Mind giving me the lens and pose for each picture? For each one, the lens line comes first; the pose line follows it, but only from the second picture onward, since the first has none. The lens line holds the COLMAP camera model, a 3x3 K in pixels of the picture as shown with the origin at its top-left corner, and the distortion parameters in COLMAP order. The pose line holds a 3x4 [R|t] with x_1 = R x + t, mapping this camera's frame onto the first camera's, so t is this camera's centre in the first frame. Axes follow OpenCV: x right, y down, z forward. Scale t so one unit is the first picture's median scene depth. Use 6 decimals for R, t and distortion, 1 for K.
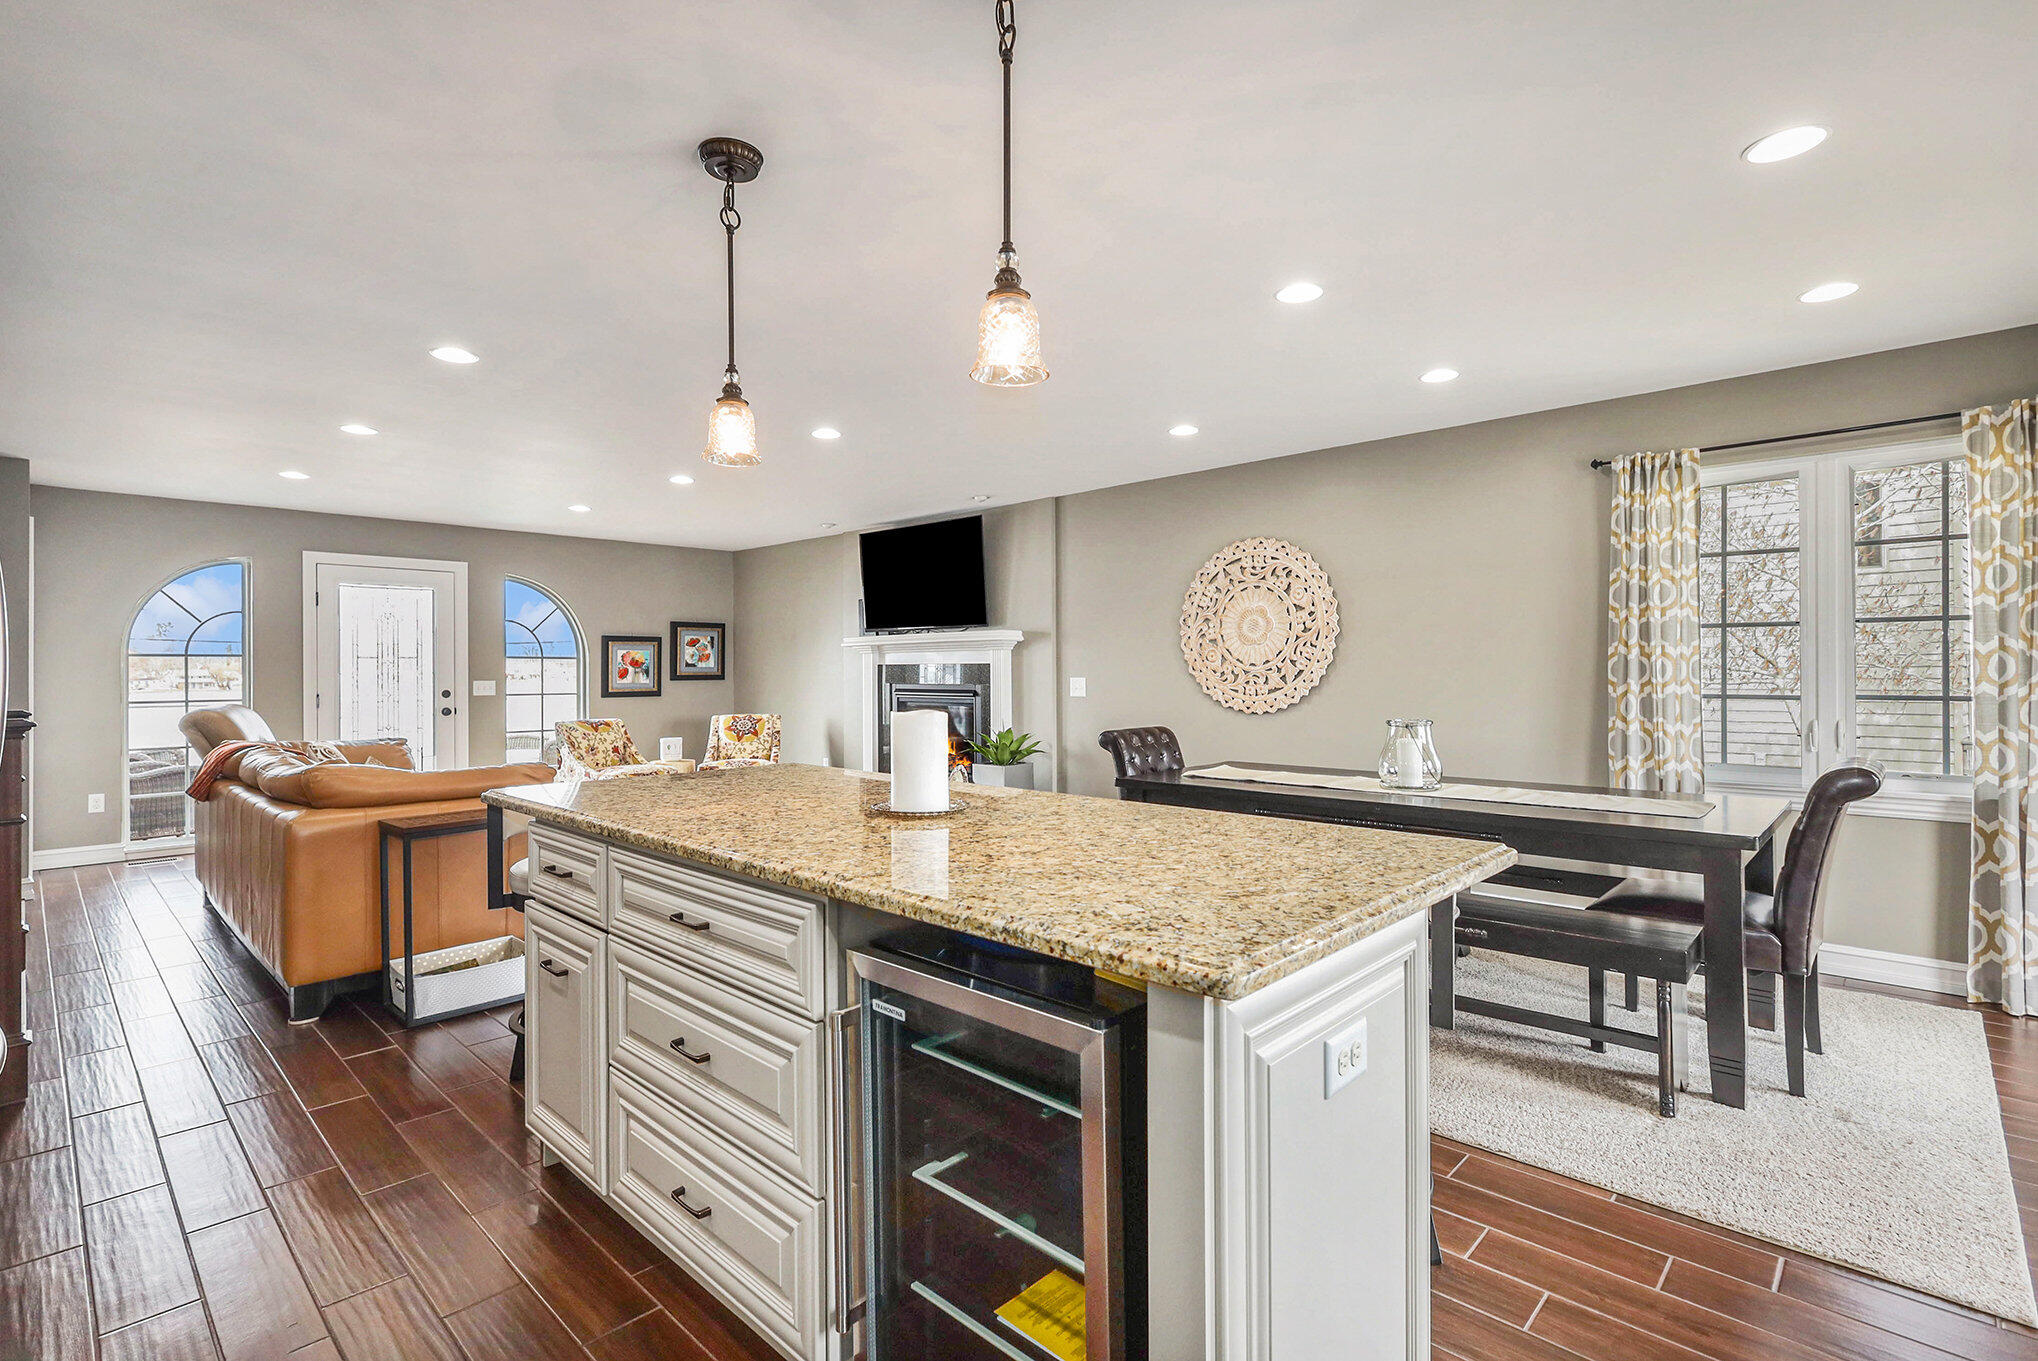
lens RADIAL K [[950.1, 0, 1018.6], [0, 950.1, 673.4], [0, 0, 1]] dist [-0.002233, -0.000137]
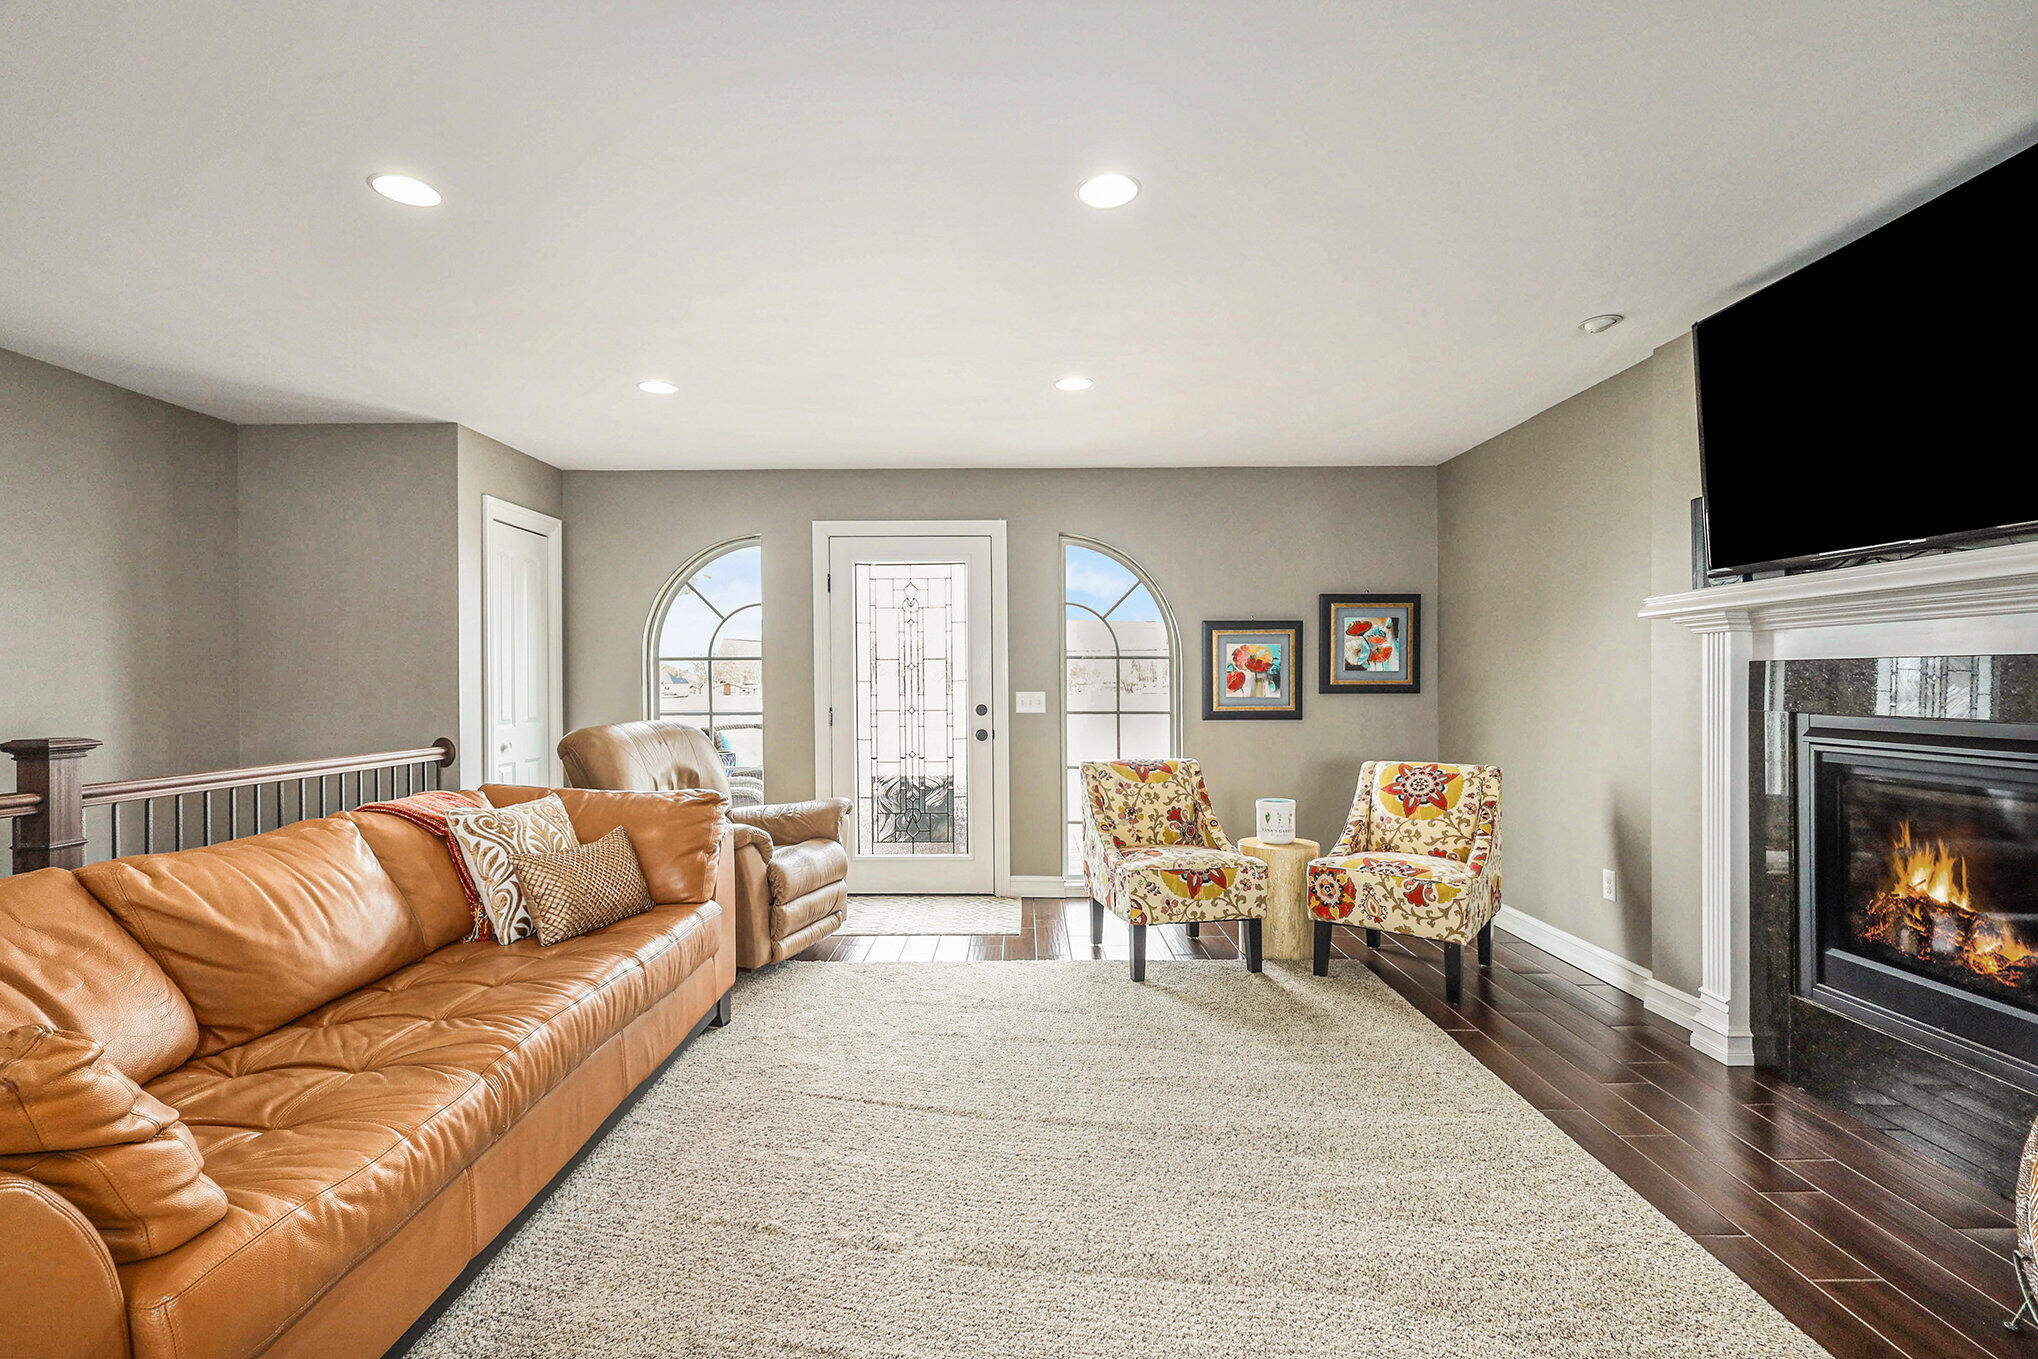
lens RADIAL K [[945.7, 0, 1013.9], [0, 945.7, 688.2], [0, 0, 1]] dist [-0.001064, 0.000008]
pose [[0.673822, 0.007517, -0.738855, -0.062184], [-0.003197, 0.999969, 0.007257, 0.000302], [0.738887, -0.002527, 0.673825, 0.487413]]
